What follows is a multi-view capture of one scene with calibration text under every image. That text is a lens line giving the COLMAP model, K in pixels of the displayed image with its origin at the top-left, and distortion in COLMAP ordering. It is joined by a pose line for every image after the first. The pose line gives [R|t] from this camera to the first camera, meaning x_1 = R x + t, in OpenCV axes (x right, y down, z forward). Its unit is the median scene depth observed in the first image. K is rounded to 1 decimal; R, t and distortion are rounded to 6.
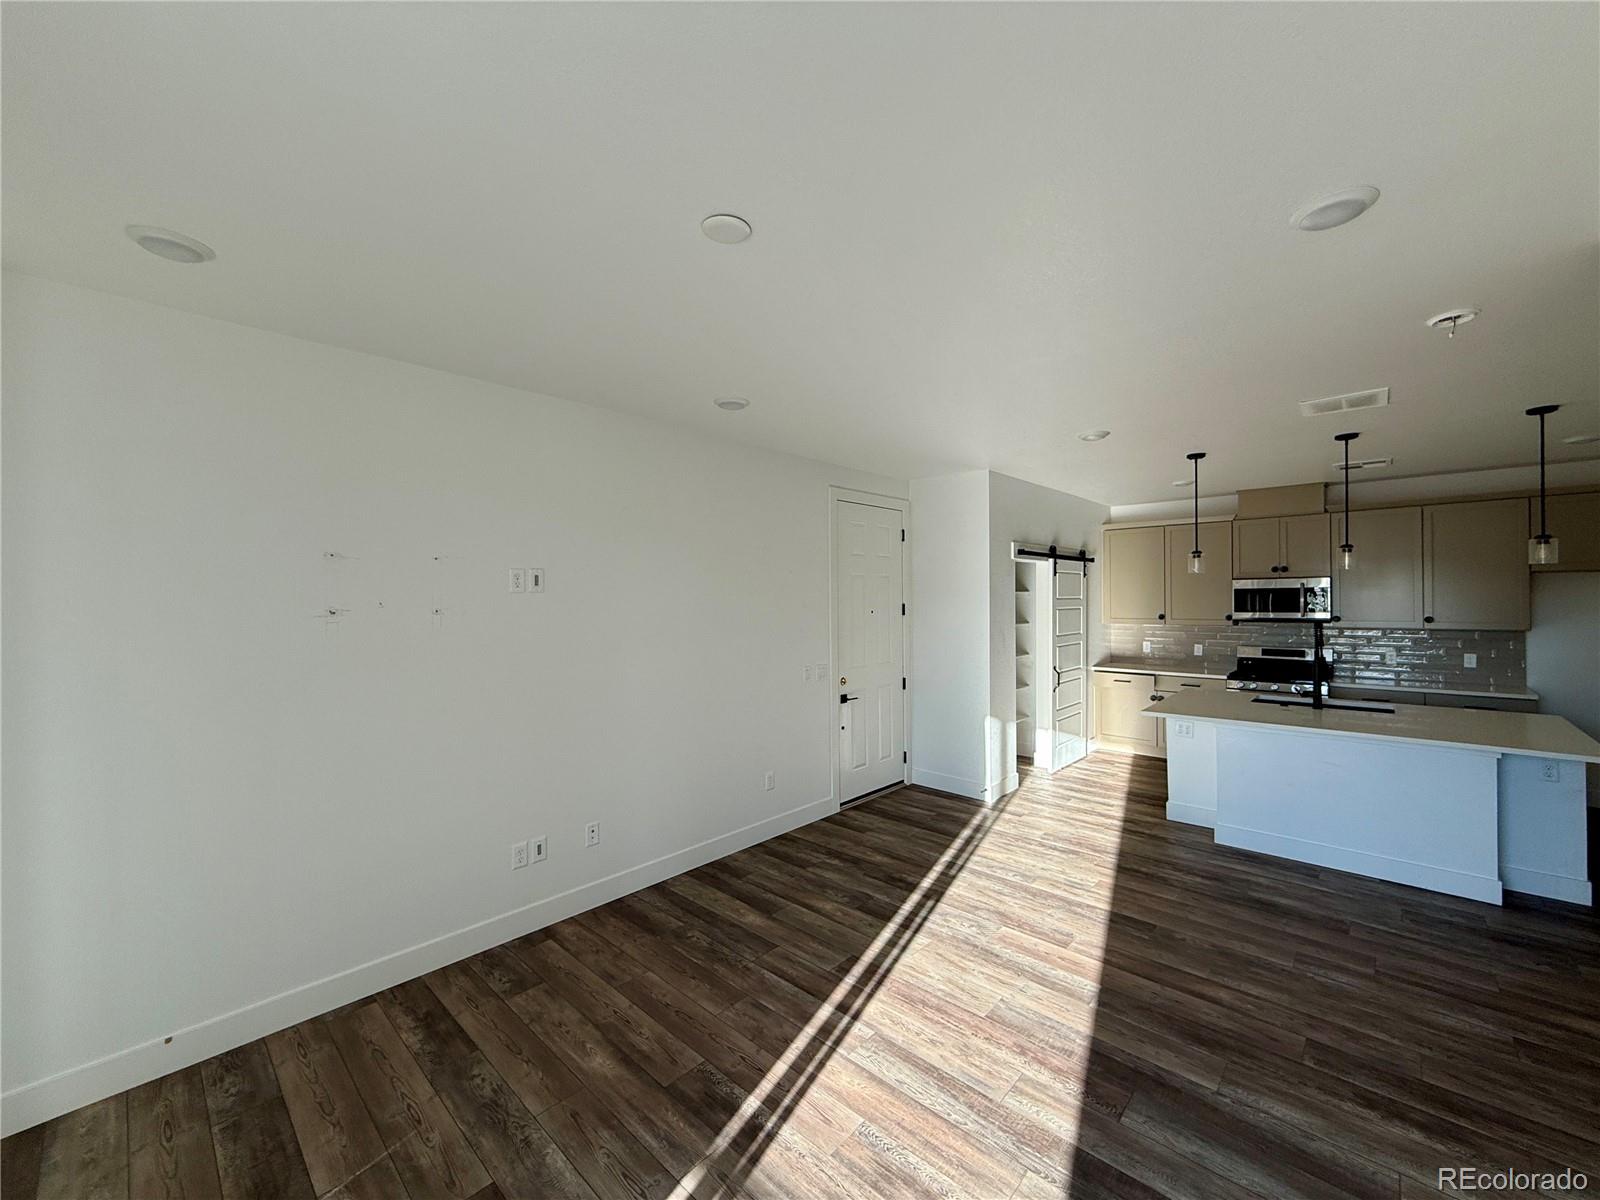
lens RADIAL K [[638.9, 0, 799.2], [0, 638.9, 600.1], [0, 0, 1]] dist [-0.002347, -0.000622]
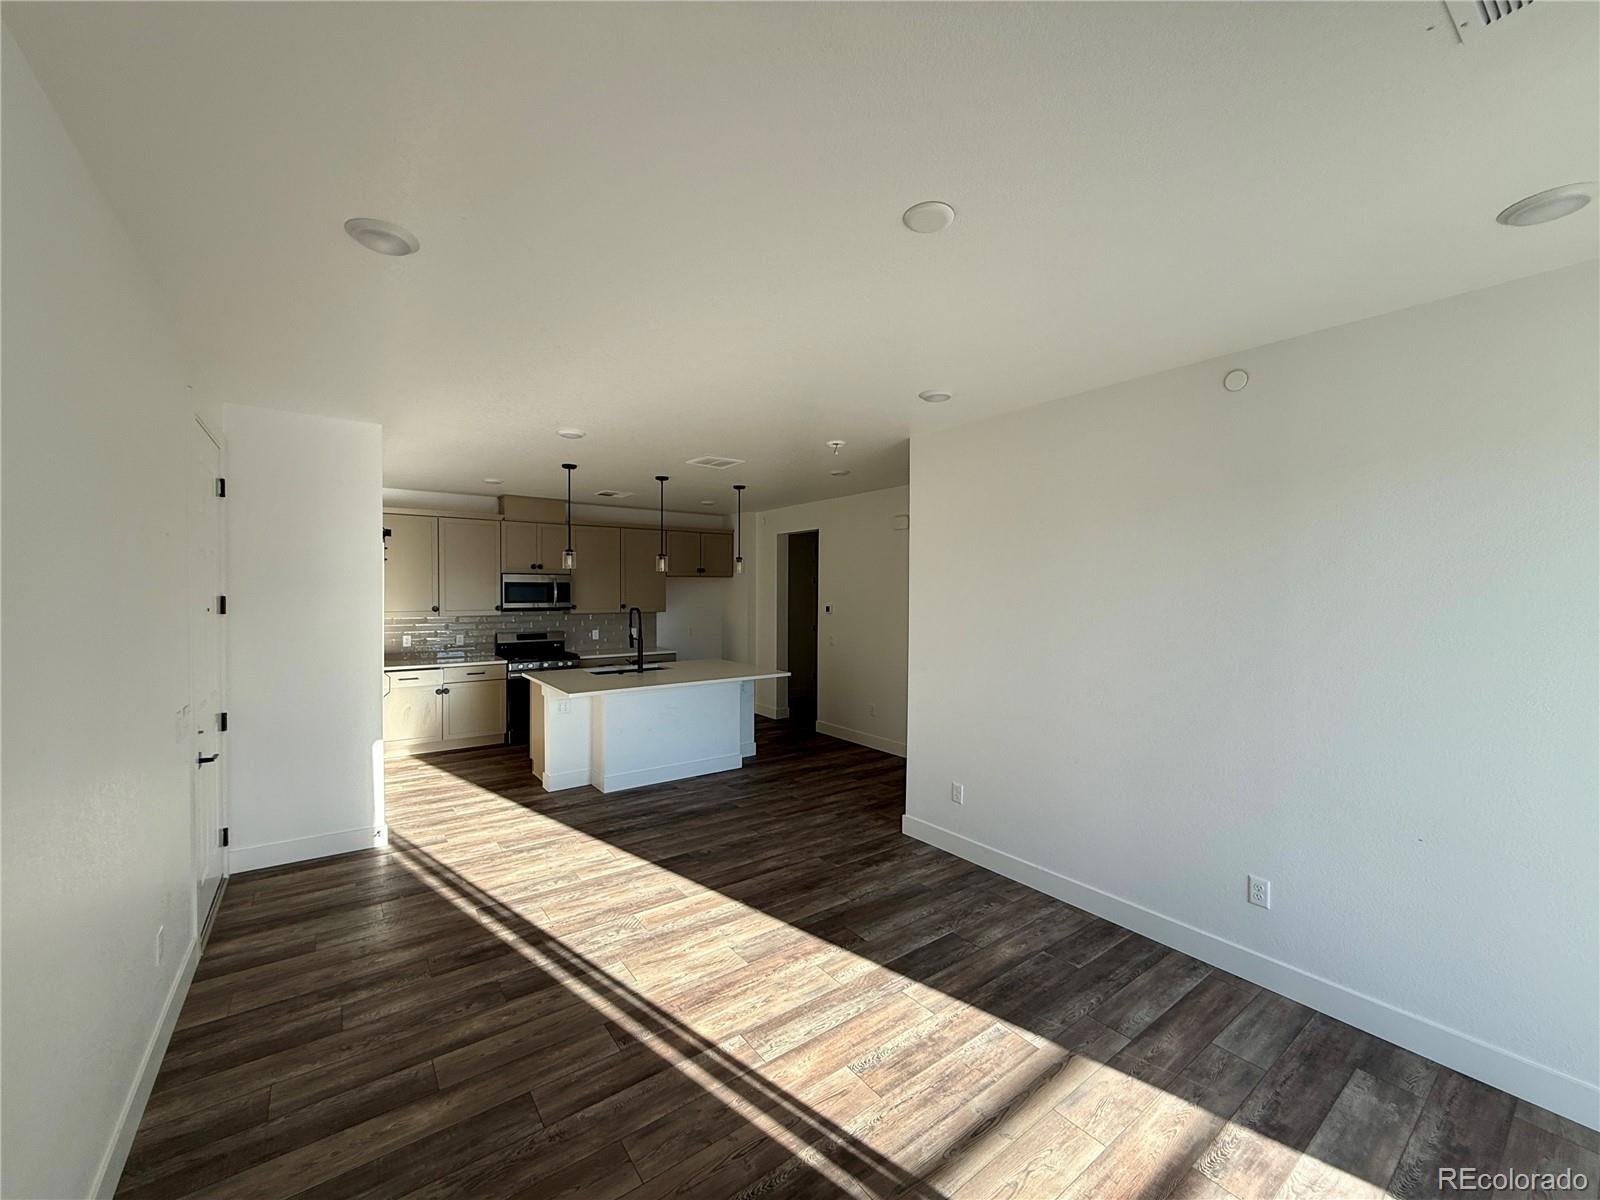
lens RADIAL K [[638.9, 0, 800.3], [0, 638.9, 598.0], [0, 0, 1]] dist [-0.002347, -0.000622]
pose [[0.169117, -0.004419, 0.985586, -0.600483], [-0.005422, 0.999971, 0.005414, 0.001949], [-0.985581, -0.006259, 0.169088, 0.544222]]
